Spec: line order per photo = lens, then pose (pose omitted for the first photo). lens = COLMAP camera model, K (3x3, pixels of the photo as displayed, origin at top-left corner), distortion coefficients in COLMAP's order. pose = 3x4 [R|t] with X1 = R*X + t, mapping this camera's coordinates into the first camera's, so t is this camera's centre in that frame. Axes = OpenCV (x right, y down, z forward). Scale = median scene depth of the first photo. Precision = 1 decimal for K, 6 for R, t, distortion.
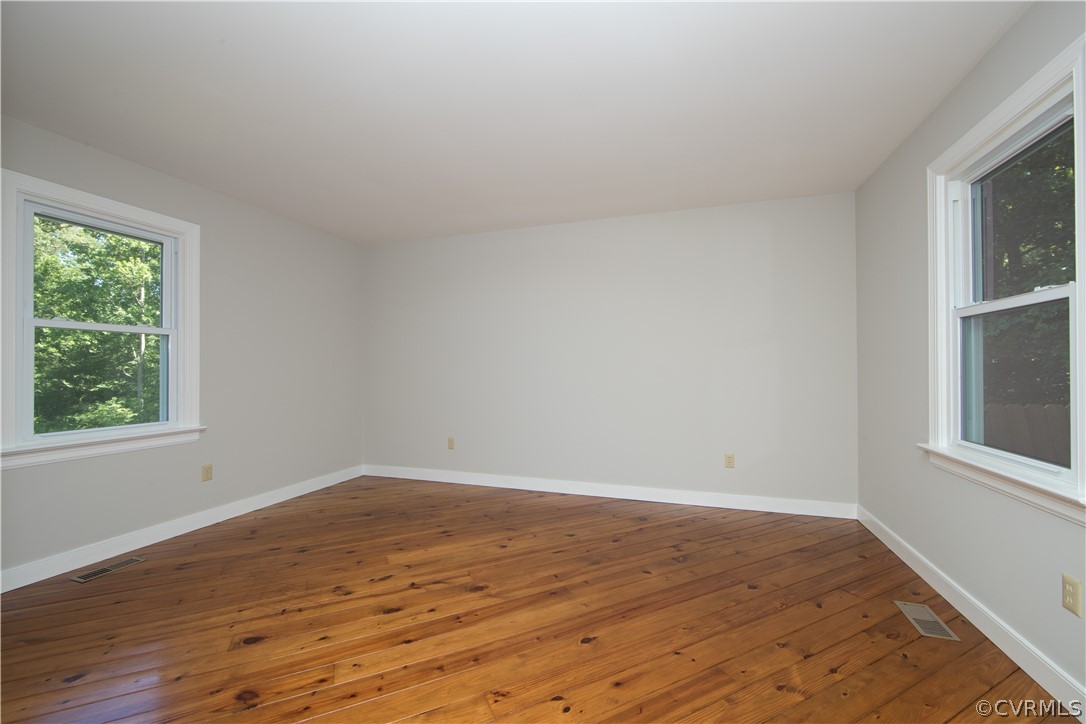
lens RADIAL K [[433.4, 0, 547.7], [0, 433.4, 364.6], [0, 0, 1]] dist [-0.009761, 0.001688]
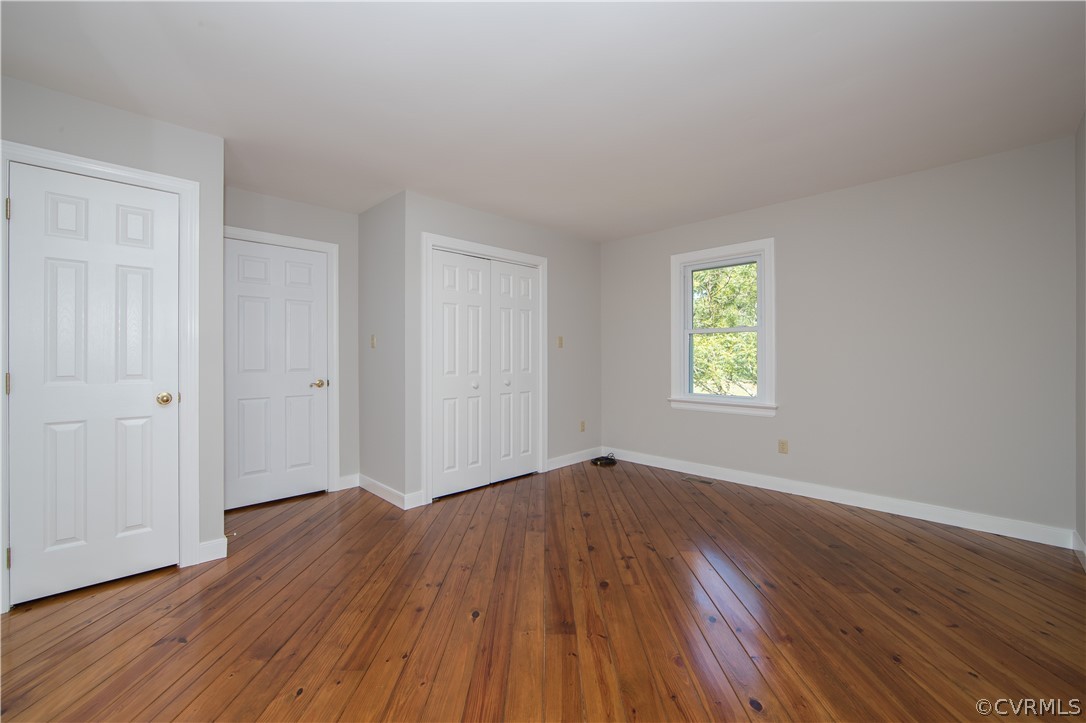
lens RADIAL K [[442.6, 0, 533.8], [0, 442.6, 354.5], [0, 0, 1]] dist [-0.005561, 0.000792]
pose [[-0.465515, 0.004085, -0.885031, 0.630985], [0.013489, 0.999906, -0.002480, -0.004532], [0.884937, -0.013093, -0.465526, 1.044950]]
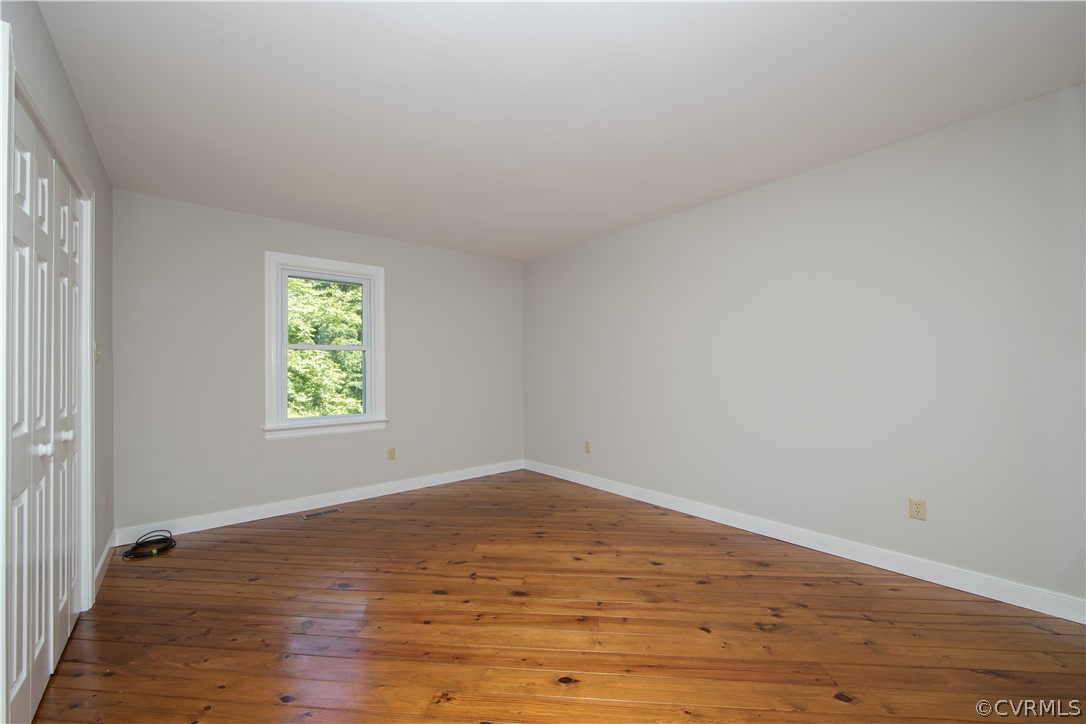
lens RADIAL K [[433.4, 0, 546.6], [0, 433.4, 364.0], [0, 0, 1]] dist [-0.009761, 0.001688]
pose [[0.850563, -0.010560, -0.525767, 0.342635], [0.011027, 0.999937, -0.002243, -0.016844], [0.525757, -0.003890, 0.850626, 0.131338]]
